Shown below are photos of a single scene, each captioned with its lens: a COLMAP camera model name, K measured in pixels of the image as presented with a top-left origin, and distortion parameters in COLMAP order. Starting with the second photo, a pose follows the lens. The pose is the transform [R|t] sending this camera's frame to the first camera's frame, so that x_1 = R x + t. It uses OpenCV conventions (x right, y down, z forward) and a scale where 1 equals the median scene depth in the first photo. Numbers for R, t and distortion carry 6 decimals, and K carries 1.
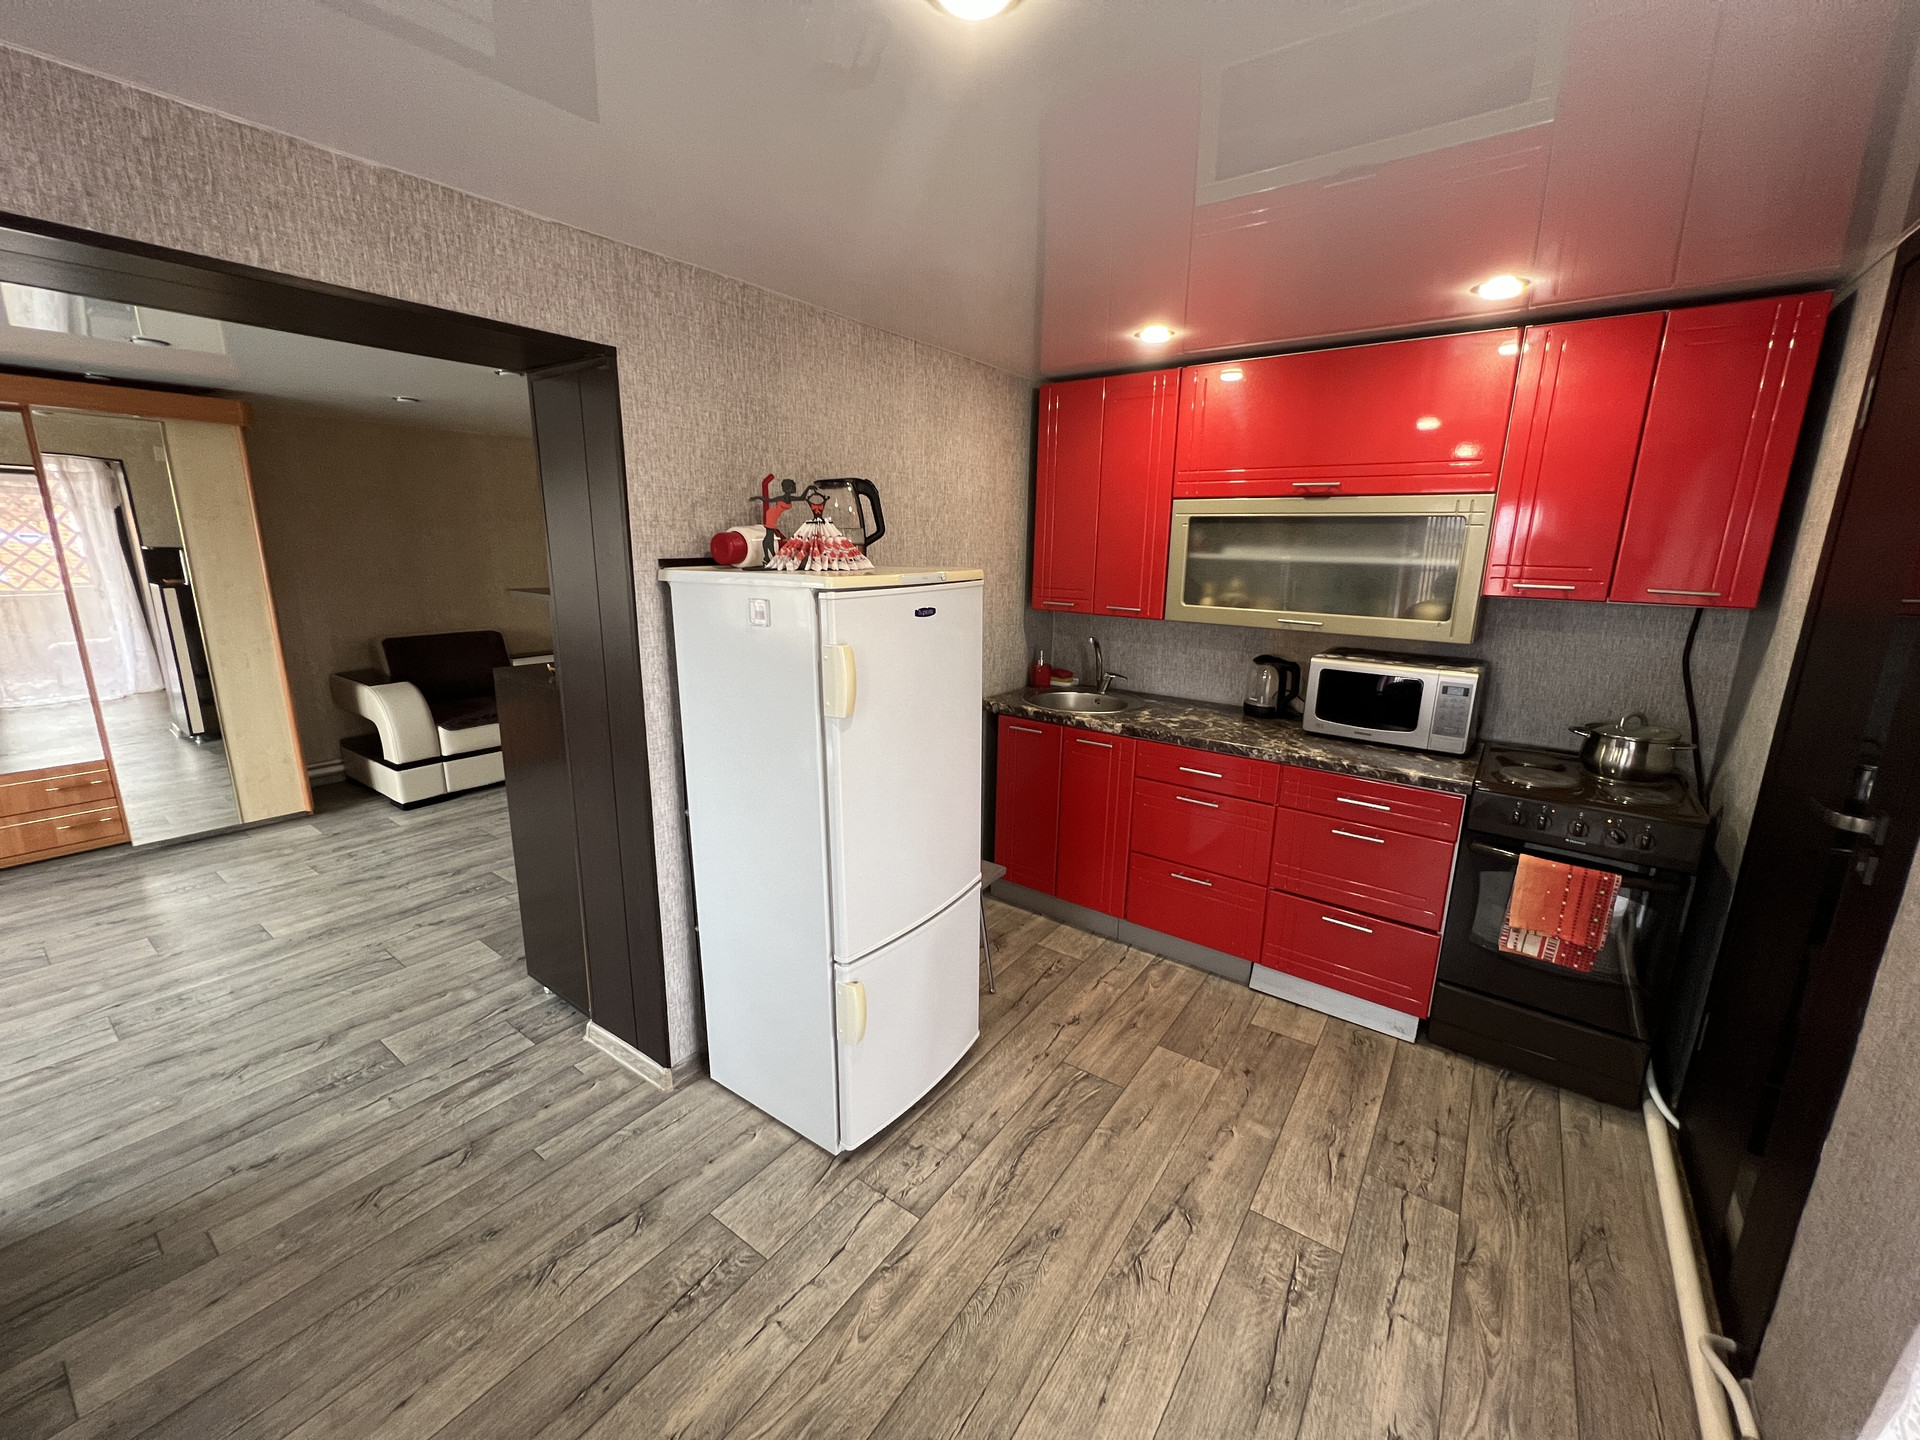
lens RADIAL K [[774.5, 0, 955.7], [0, 774.5, 720.1], [0, 0, 1]] dist [0.001492, 0.000232]
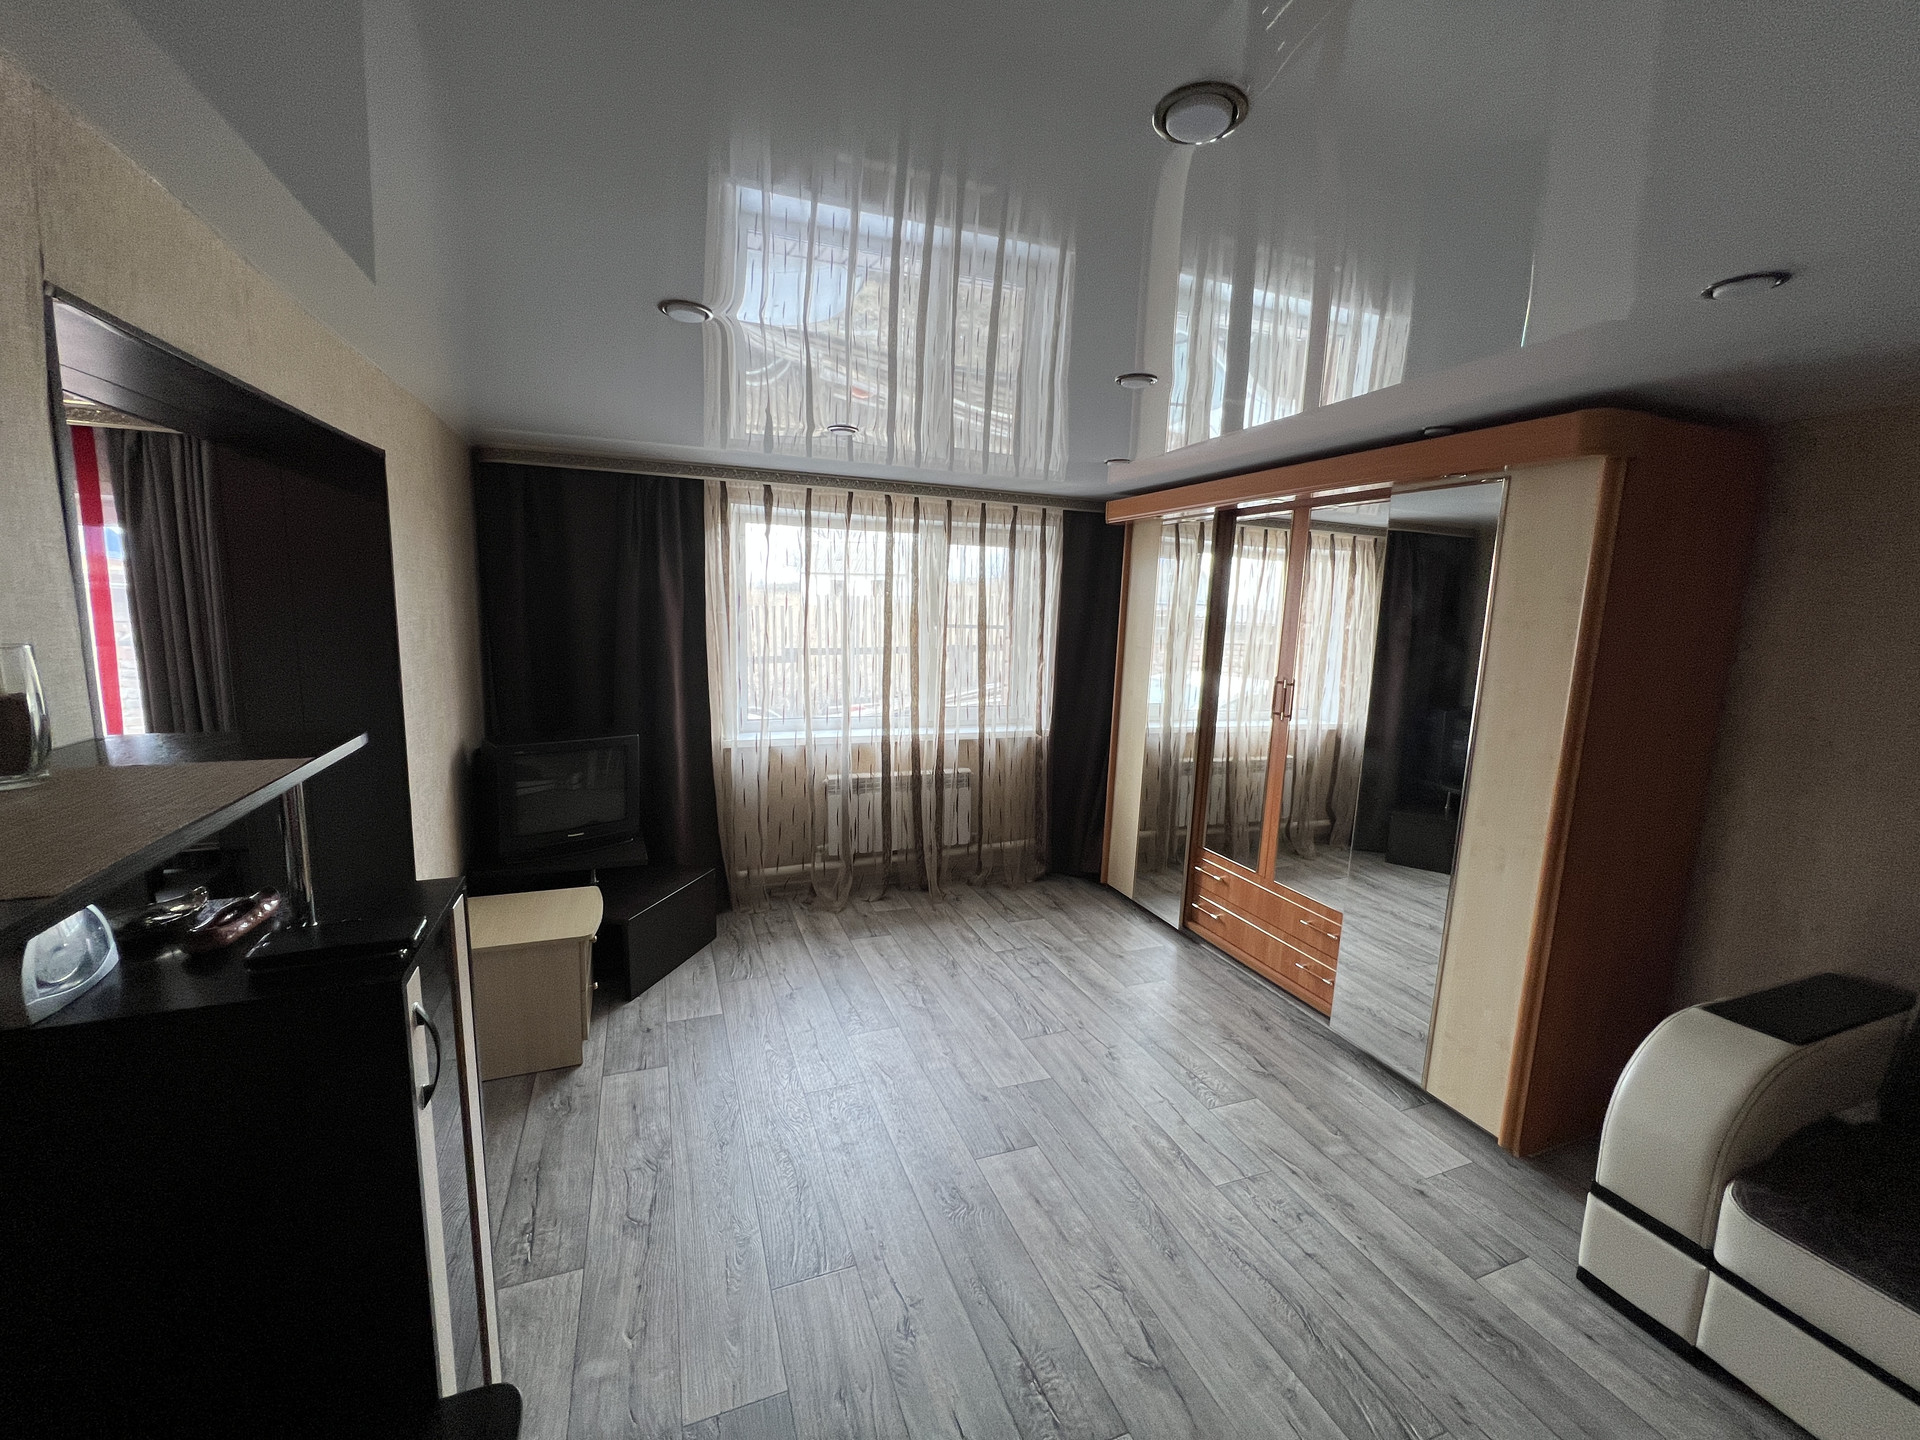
lens RADIAL K [[774.5, 0, 955.6], [0, 774.5, 718.3], [0, 0, 1]] dist [0.001492, 0.000232]
pose [[-0.530375, 0.098621, -0.842007, -0.259009], [-0.232783, 0.938093, 0.256503, -0.284109], [0.815178, 0.332048, -0.474584, 1.110427]]
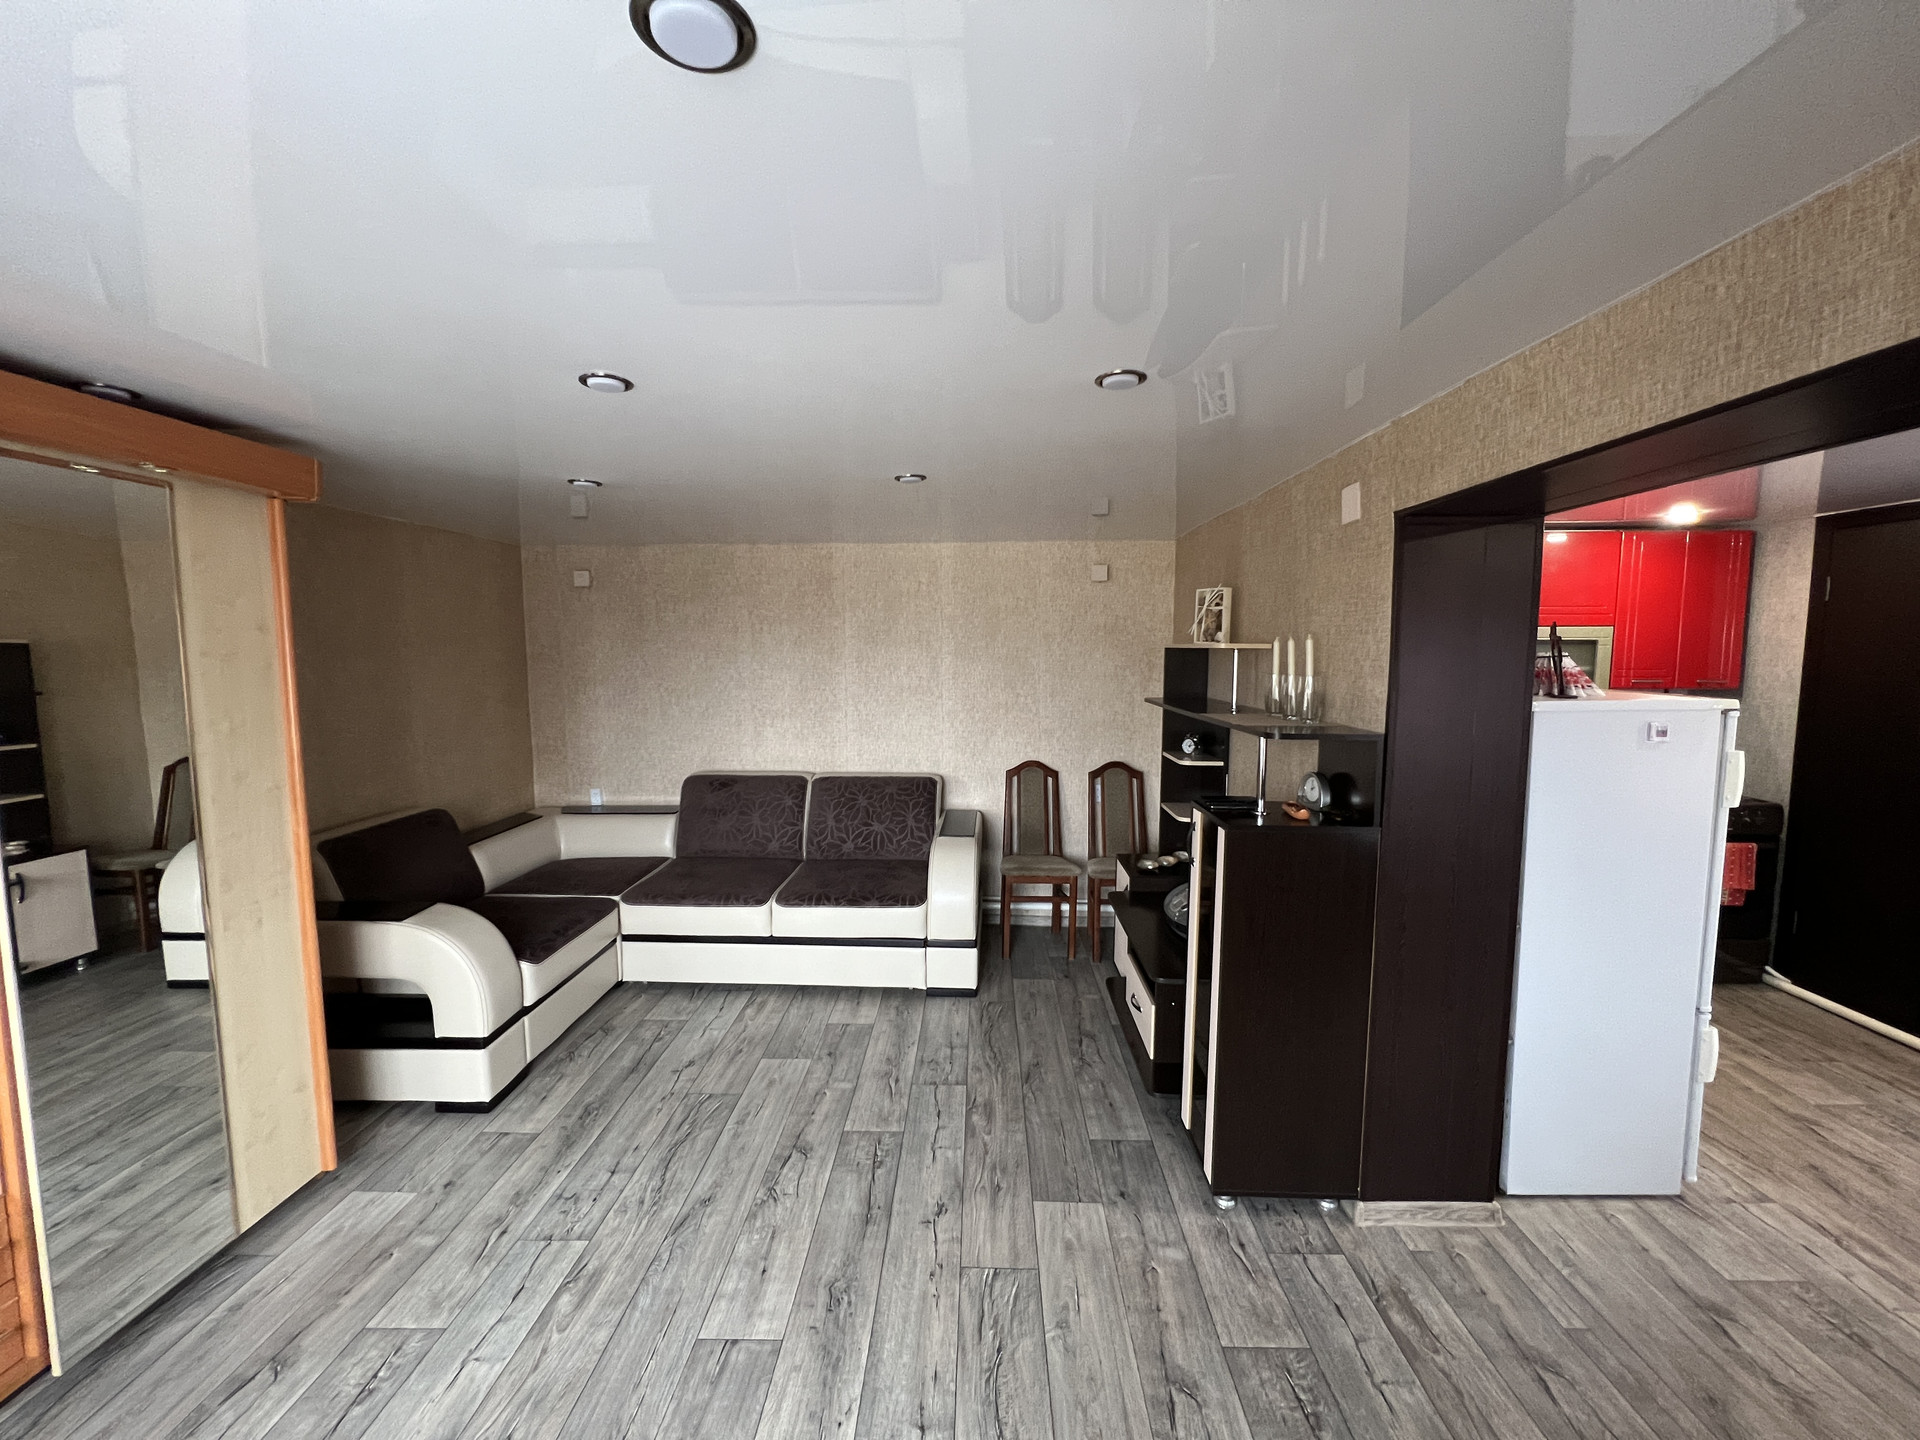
lens RADIAL K [[774.5, 0, 962.3], [0, 774.5, 721.6], [0, 0, 1]] dist [0.001492, 0.000232]
pose [[0.818731, -0.069290, 0.569981, -0.995525], [0.142666, 0.986110, -0.085052, -0.113041], [-0.556171, 0.150952, 0.817244, 0.329641]]
